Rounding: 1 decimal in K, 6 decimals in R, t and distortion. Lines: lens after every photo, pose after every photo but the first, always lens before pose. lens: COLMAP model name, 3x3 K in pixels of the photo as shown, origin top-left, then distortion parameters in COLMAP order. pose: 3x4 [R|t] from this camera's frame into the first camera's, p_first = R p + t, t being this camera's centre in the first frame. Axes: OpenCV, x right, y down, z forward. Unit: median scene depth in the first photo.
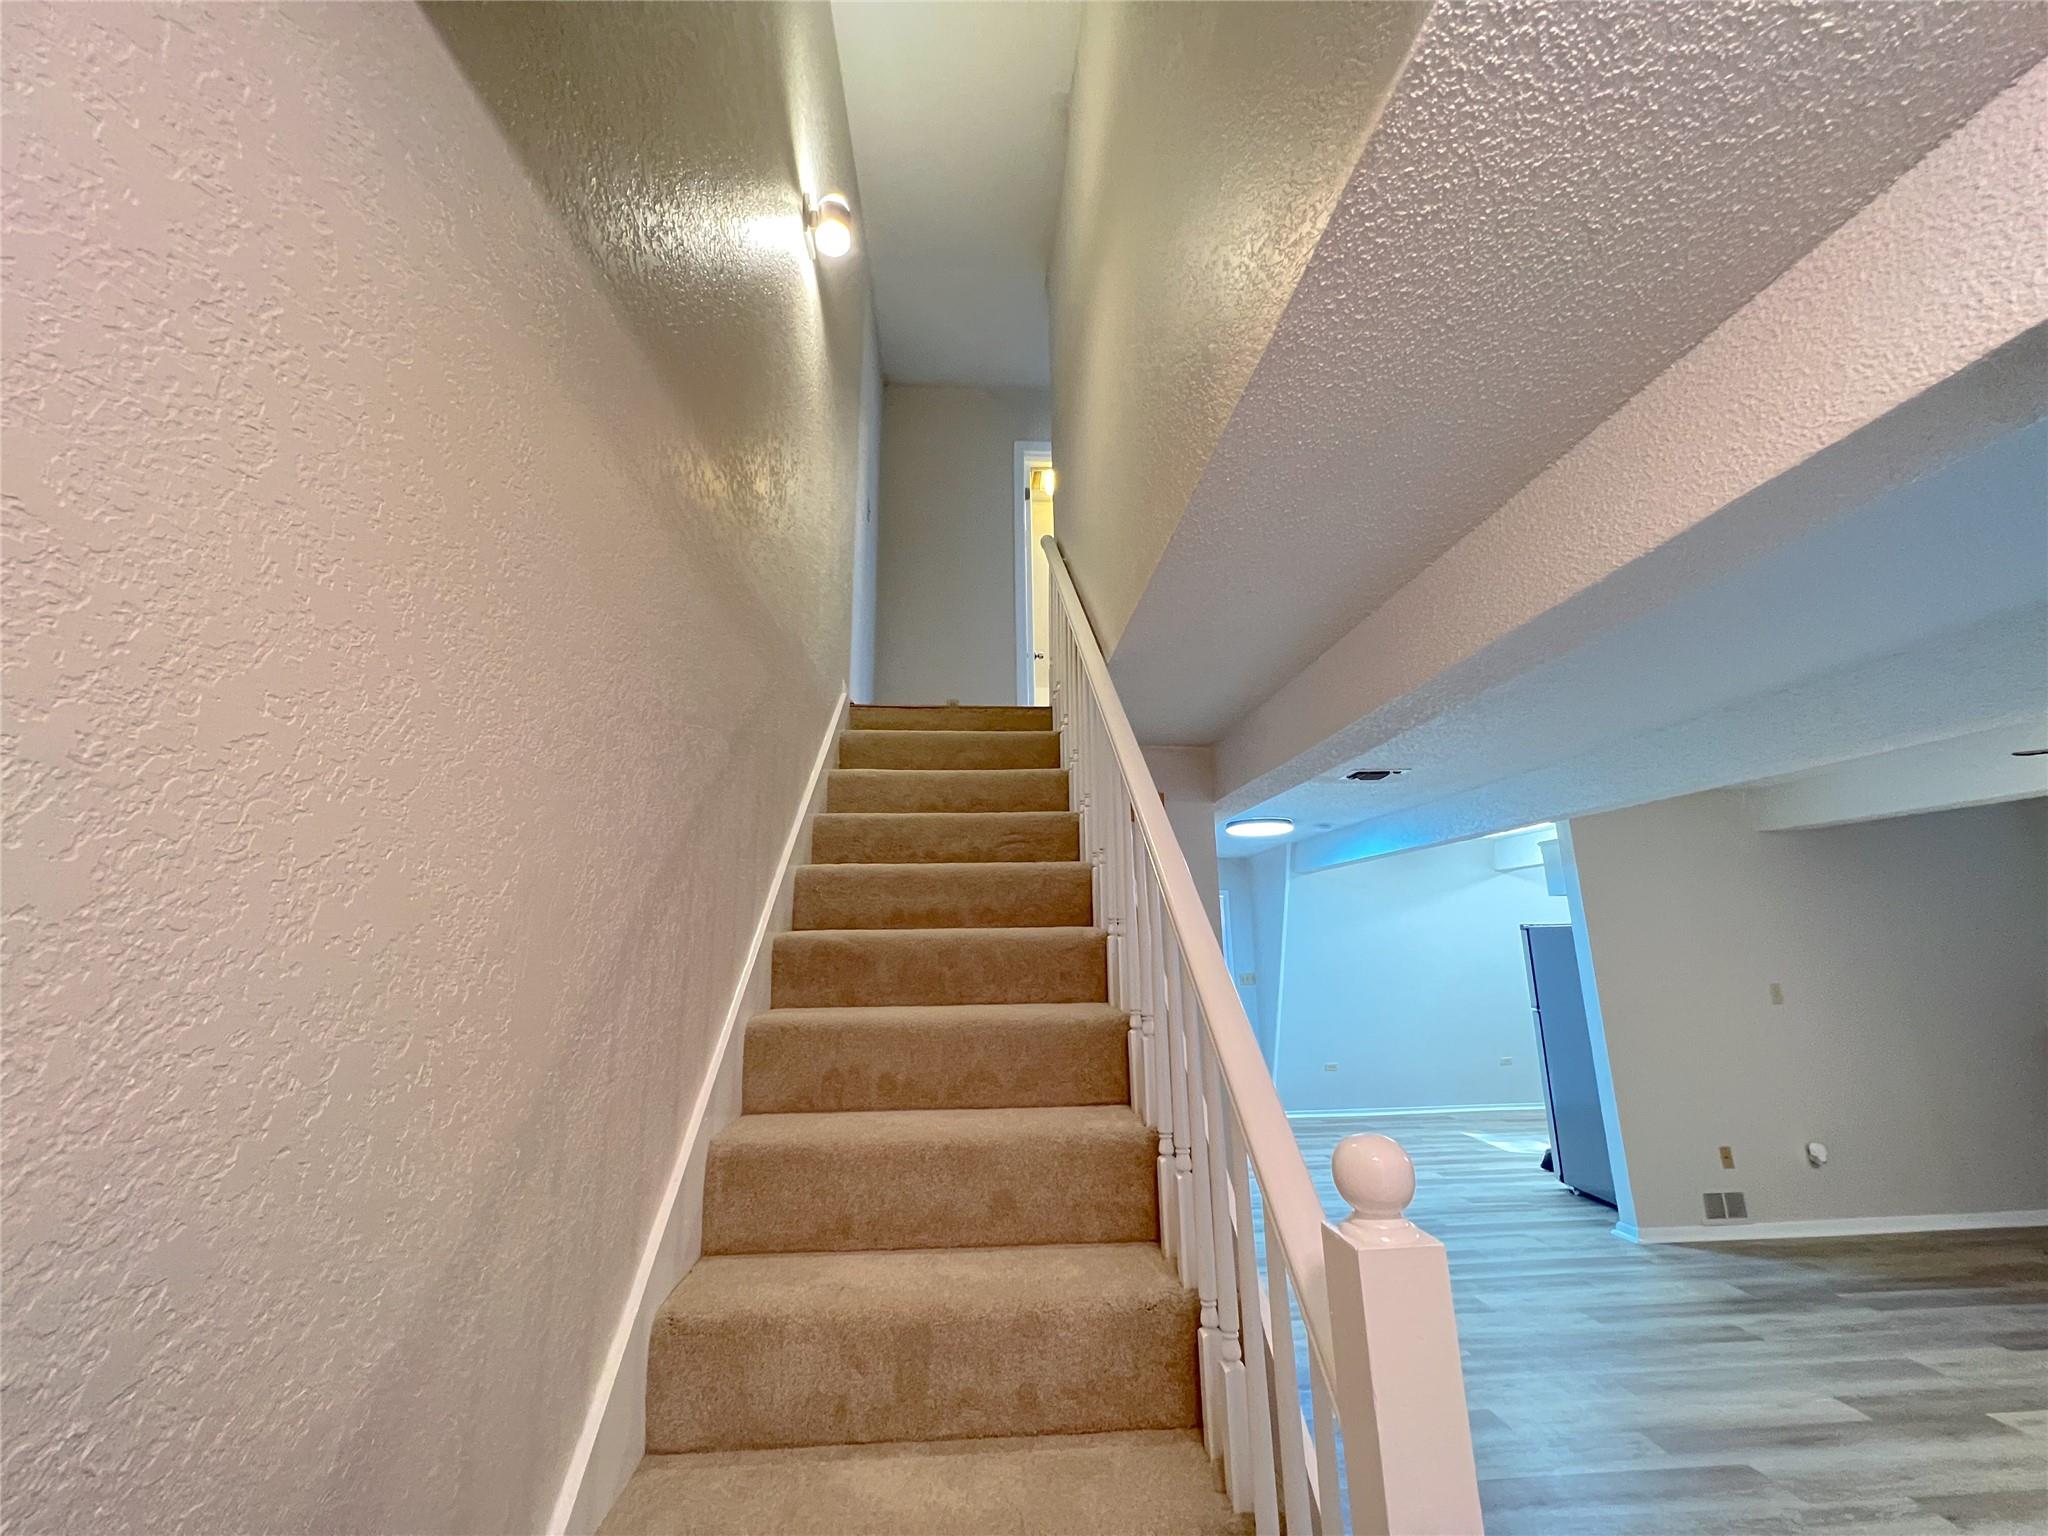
lens RADIAL K [[817.4, 0, 1021.4], [0, 817.4, 763.6], [0, 0, 1]] dist [-0.002475, -0.000039]
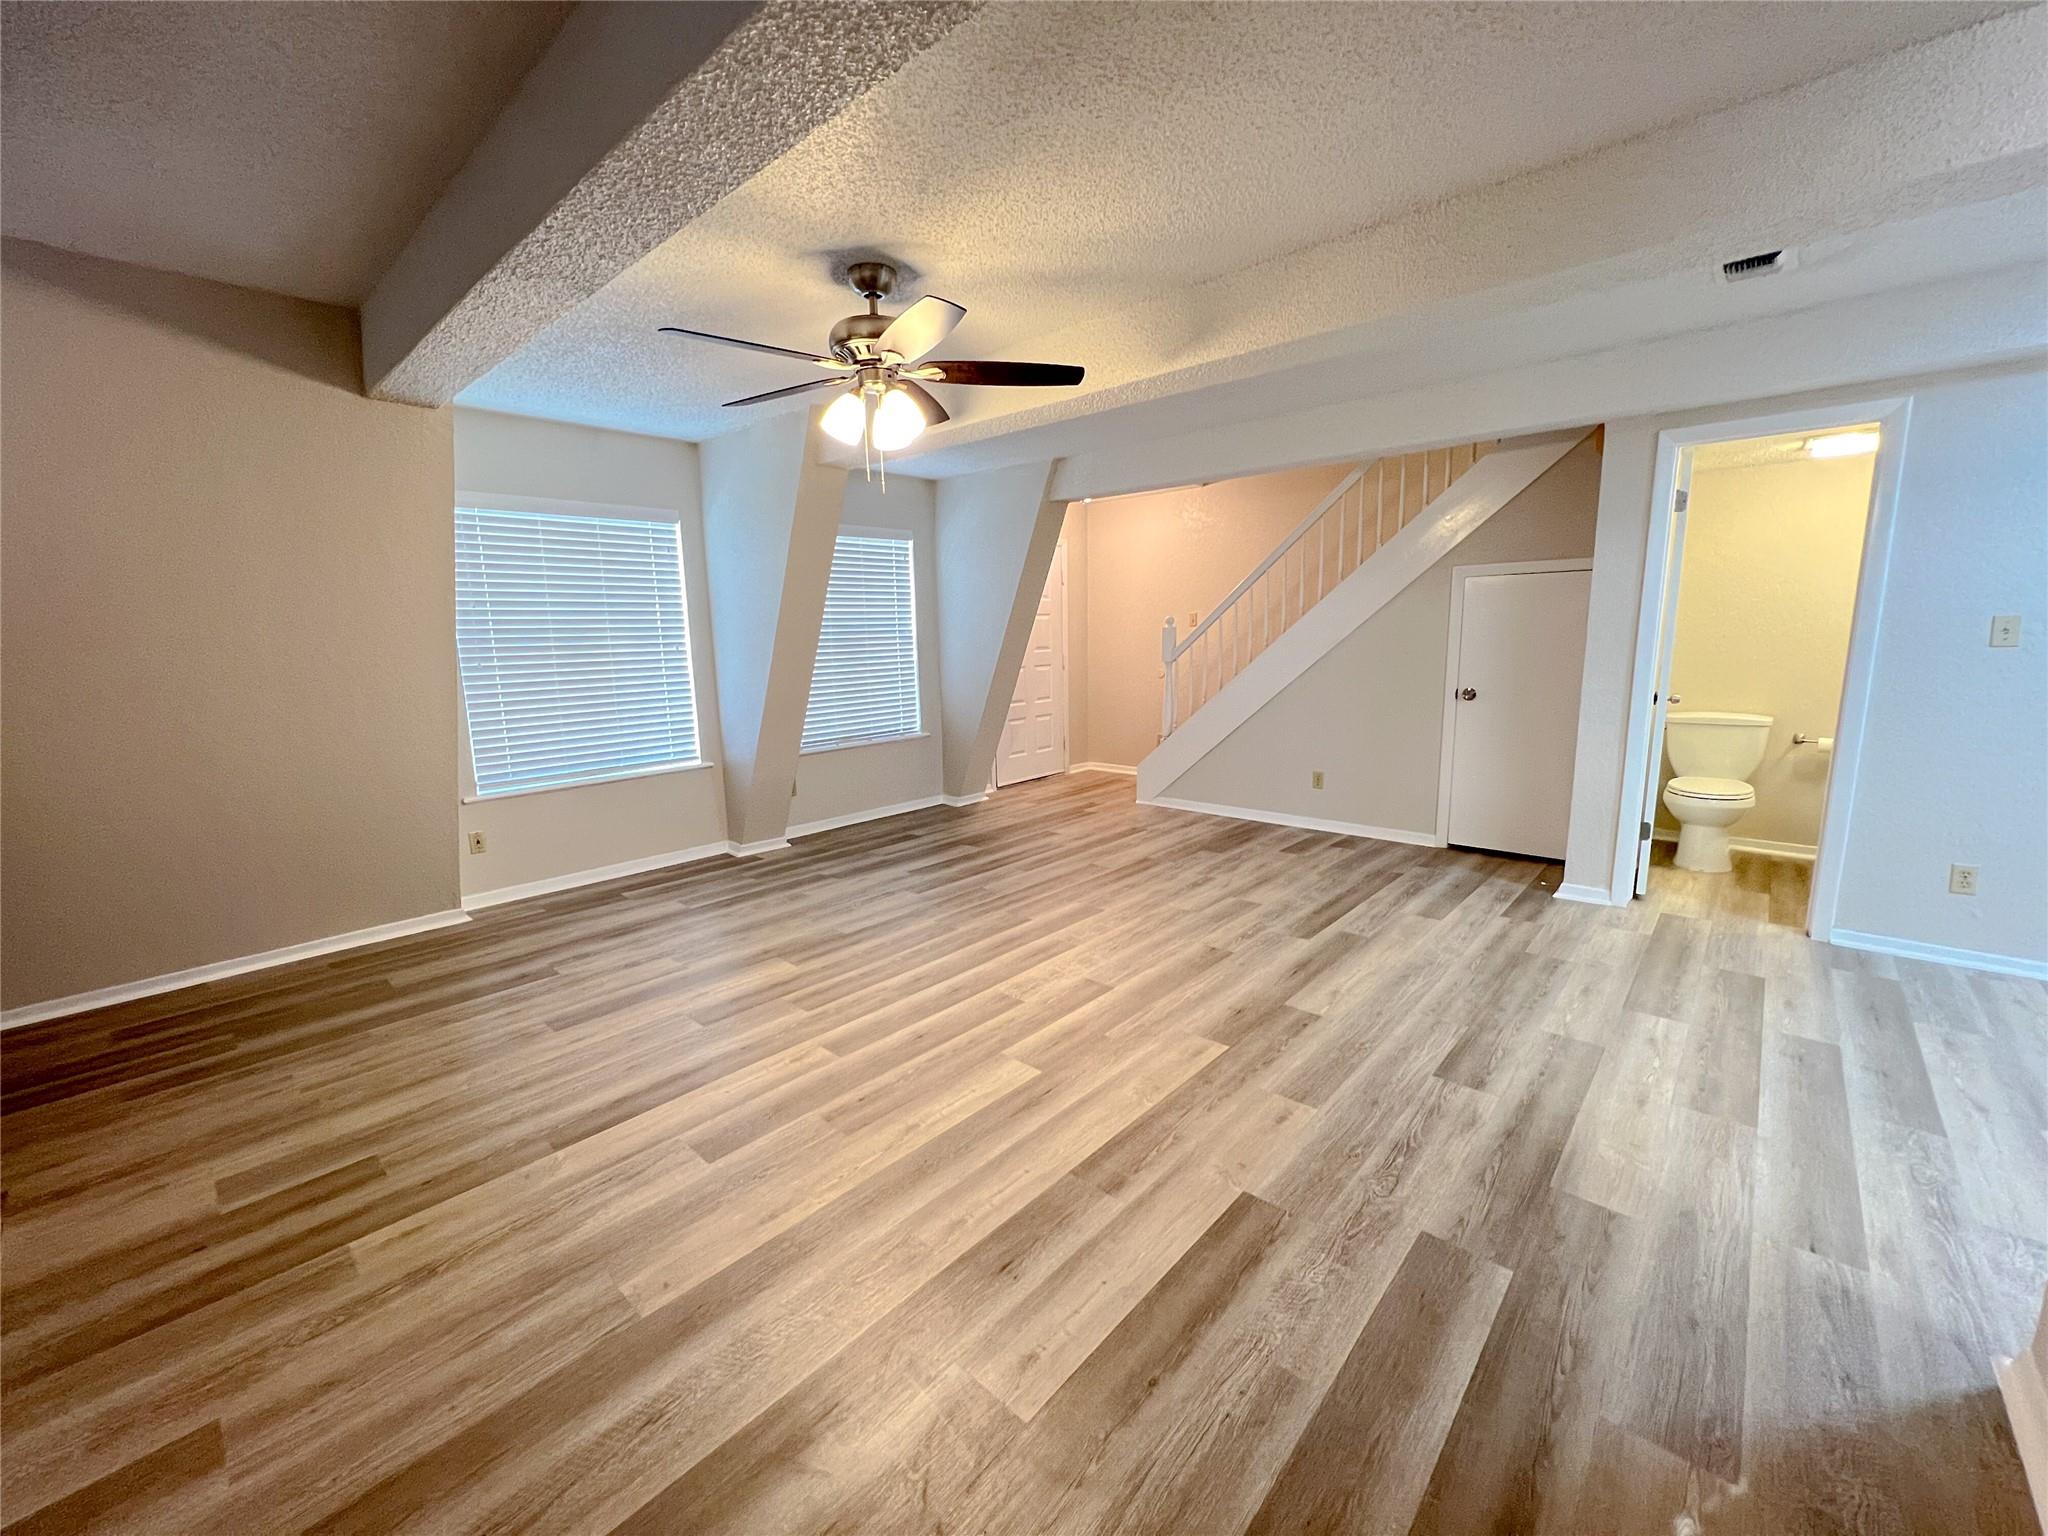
lens RADIAL K [[818.4, 0, 1021.0], [0, 818.4, 764.6], [0, 0, 1]] dist [-0.002004, -0.000184]
pose [[-0.719505, 0.143935, -0.679409, 1.597602], [0.185082, 0.982648, 0.012173, 0.330410], [0.669371, -0.116988, -0.733659, 1.282570]]
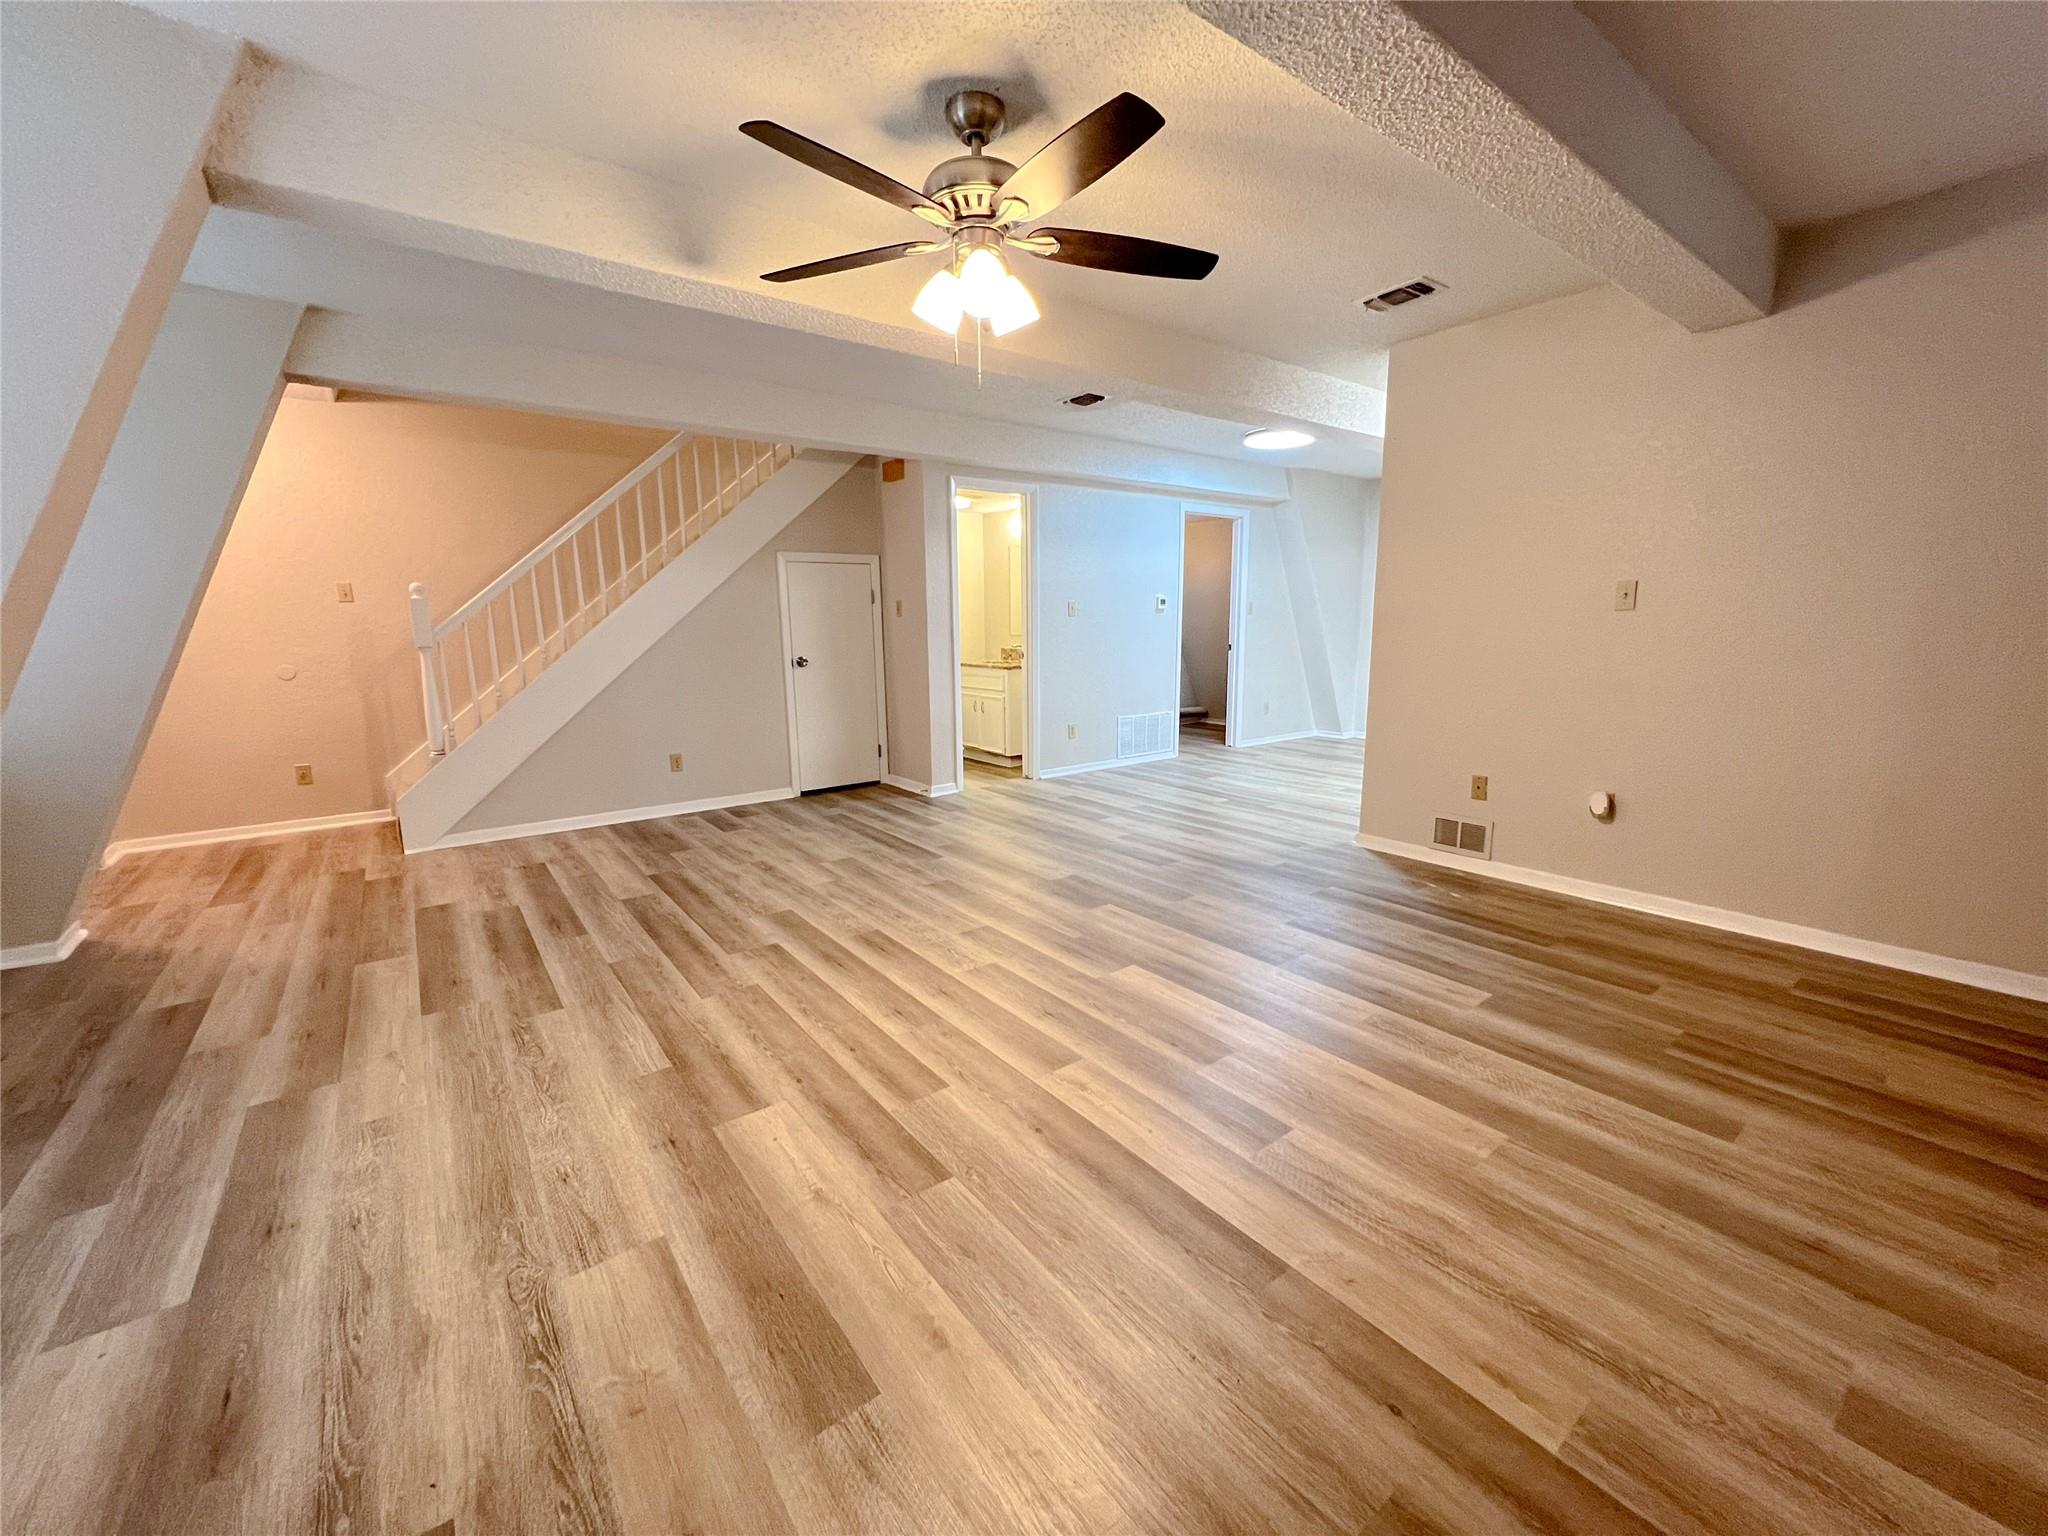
lens RADIAL K [[817.4, 0, 1021.4], [0, 817.4, 763.6], [0, 0, 1]] dist [-0.002475, -0.000039]
pose [[0.551197, 0.153399, -0.820153, 1.711307], [0.188521, 0.934640, 0.301511, 0.148613], [0.812799, -0.320808, 0.486251, 0.272371]]
